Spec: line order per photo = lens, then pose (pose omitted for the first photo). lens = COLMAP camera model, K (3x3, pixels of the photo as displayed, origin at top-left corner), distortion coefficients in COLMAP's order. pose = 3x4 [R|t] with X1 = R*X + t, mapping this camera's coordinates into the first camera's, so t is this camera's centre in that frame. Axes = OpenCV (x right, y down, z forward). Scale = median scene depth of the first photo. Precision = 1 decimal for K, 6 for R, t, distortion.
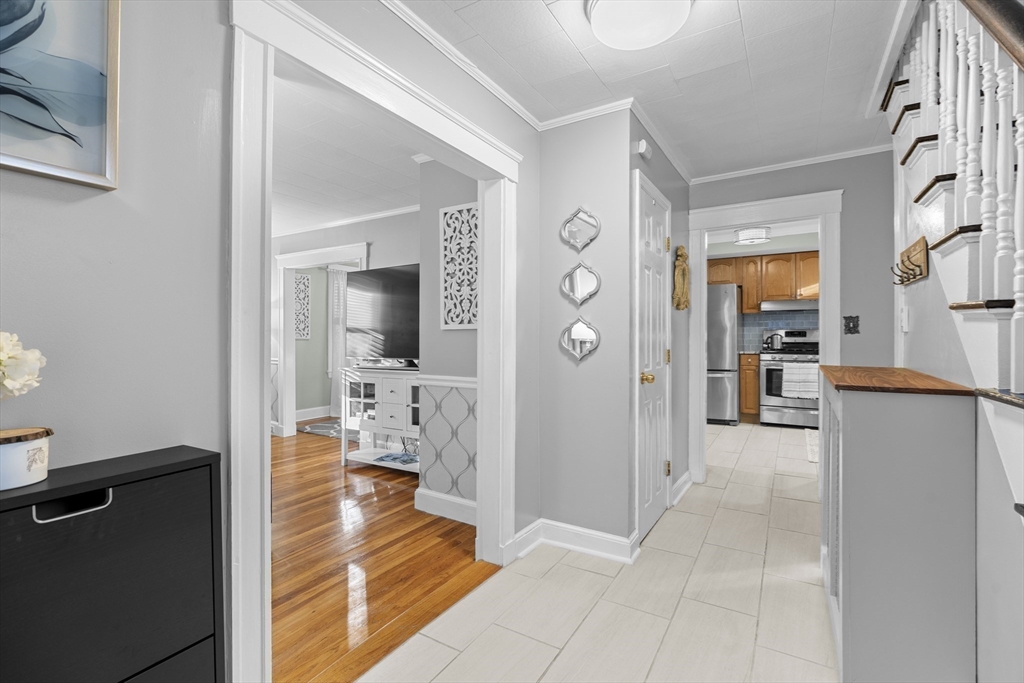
lens RADIAL K [[464.6, 0, 506.0], [0, 464.6, 334.2], [0, 0, 1]] dist [-0.014169, 0.004287]
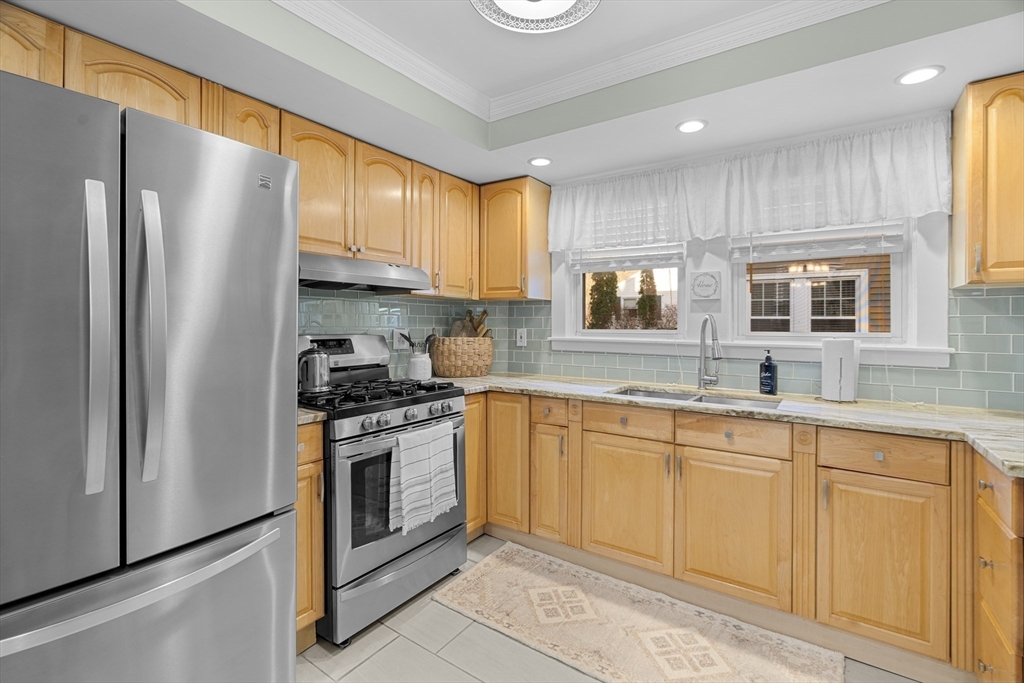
lens RADIAL K [[464.6, 0, 506.8], [0, 464.6, 322.4], [0, 0, 1]] dist [-0.014169, 0.004287]
pose [[0.038494, 0.002249, 0.999256, 0.407713], [-0.006498, 0.999977, -0.002001, -0.036039], [-0.999238, -0.006416, 0.038508, 1.441852]]
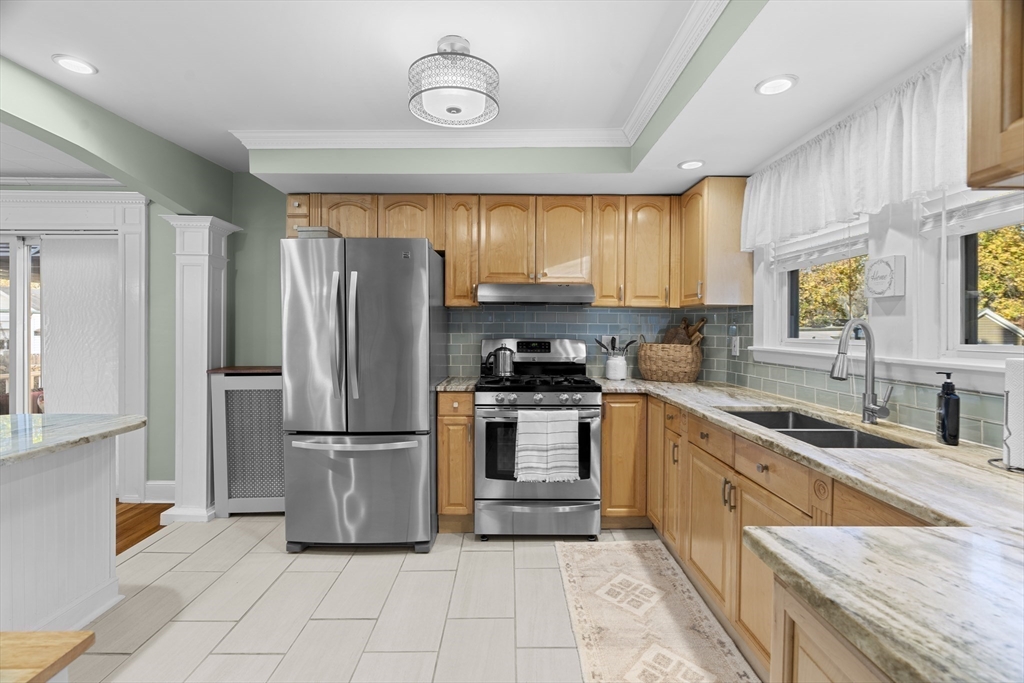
lens RADIAL K [[464.6, 0, 516.0], [0, 464.6, 334.8], [0, 0, 1]] dist [-0.014169, 0.004287]
pose [[0.836057, -0.002361, 0.548638, 0.529164], [-0.006310, 0.999883, 0.013919, -0.038140], [-0.548606, -0.015099, 0.835944, 0.949528]]
